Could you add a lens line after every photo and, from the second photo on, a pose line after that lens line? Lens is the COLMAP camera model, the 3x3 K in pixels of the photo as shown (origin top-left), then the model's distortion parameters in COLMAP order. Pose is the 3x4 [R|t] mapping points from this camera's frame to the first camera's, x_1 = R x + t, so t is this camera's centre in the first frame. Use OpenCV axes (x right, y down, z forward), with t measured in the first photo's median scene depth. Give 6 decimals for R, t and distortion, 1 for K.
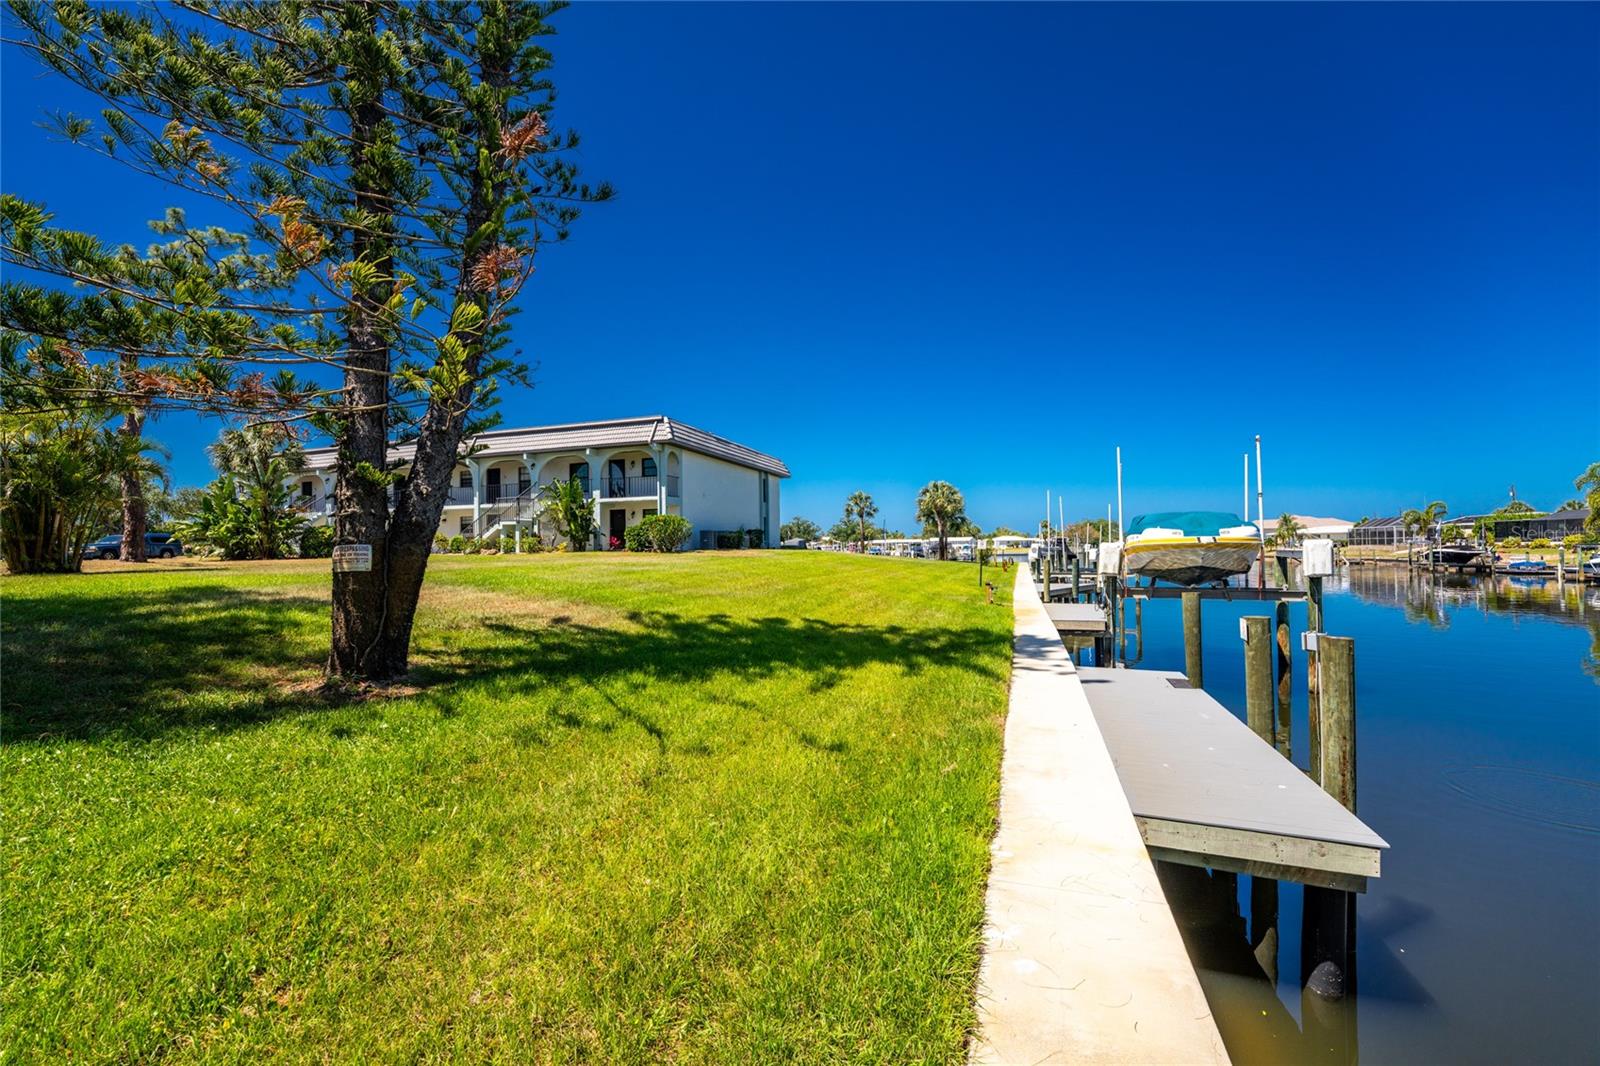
lens RADIAL K [[648.4, 0, 794.0], [0, 648.4, 538.7], [0, 0, 1]] dist [-0.026625, 0.000042]
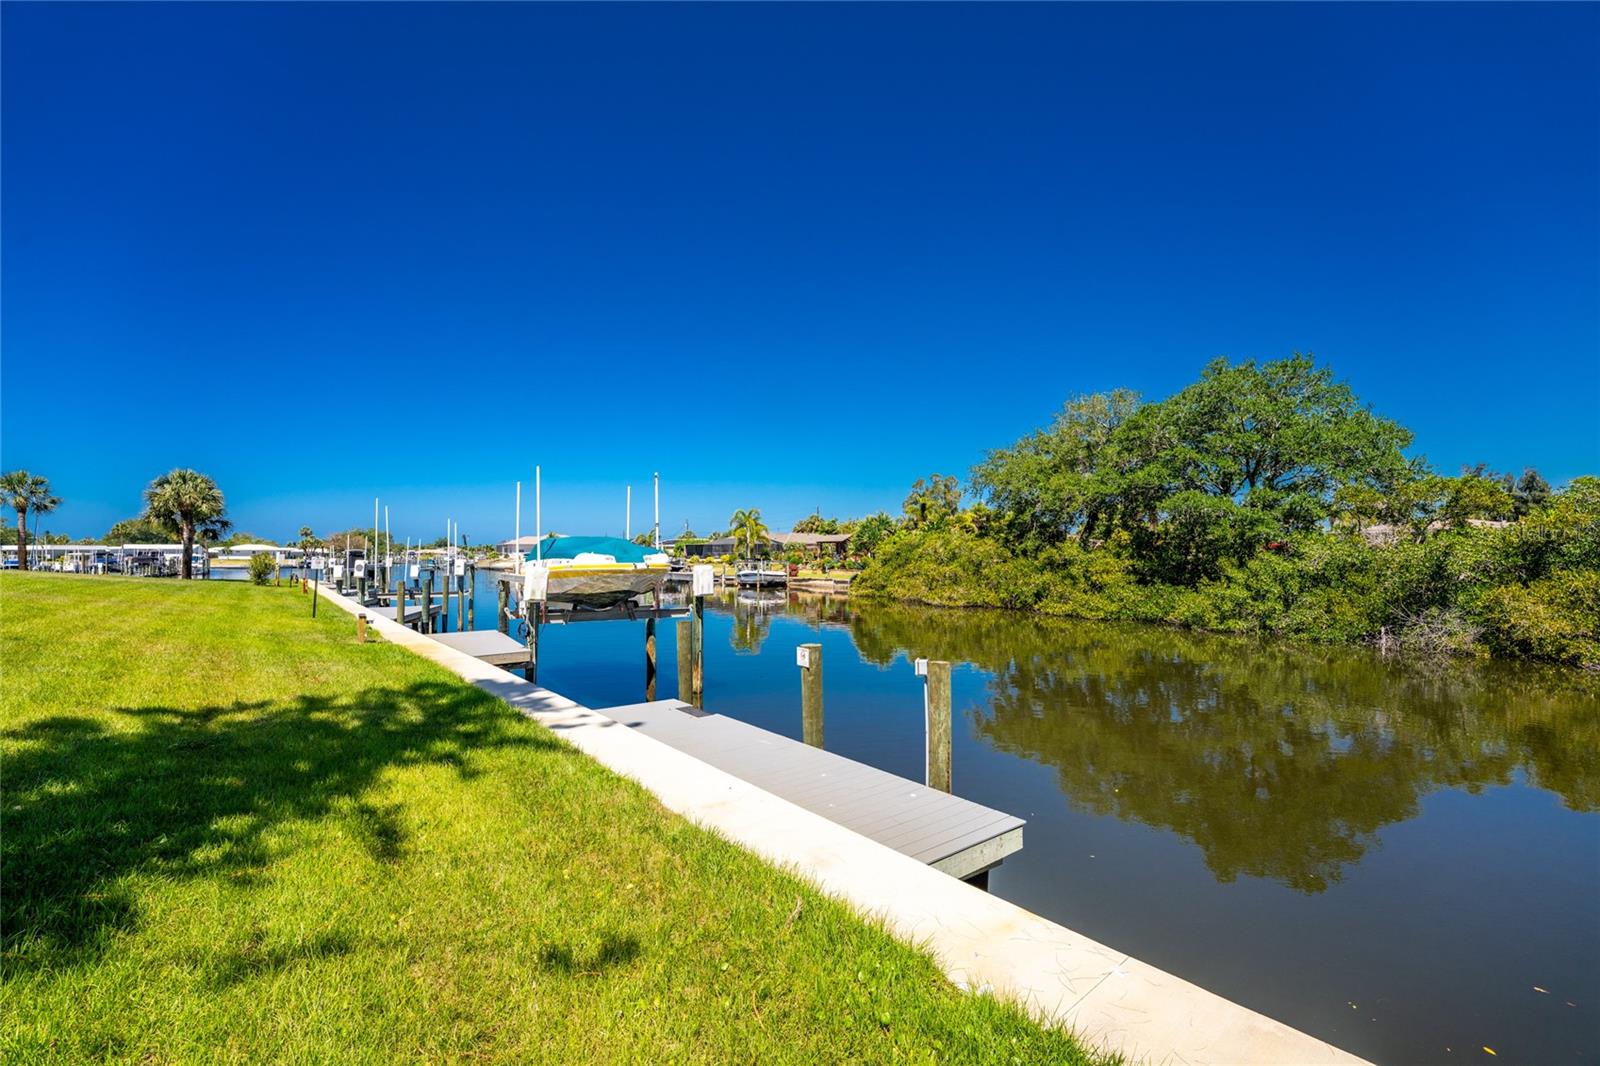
lens RADIAL K [[648.4, 0, 794.0], [0, 648.4, 538.7], [0, 0, 1]] dist [-0.026625, 0.000042]
pose [[0.512902, 0.034300, 0.857761, -0.128016], [-0.018394, 0.999411, -0.028965, -0.014638], [-0.858250, -0.000921, 0.513231, 0.194723]]
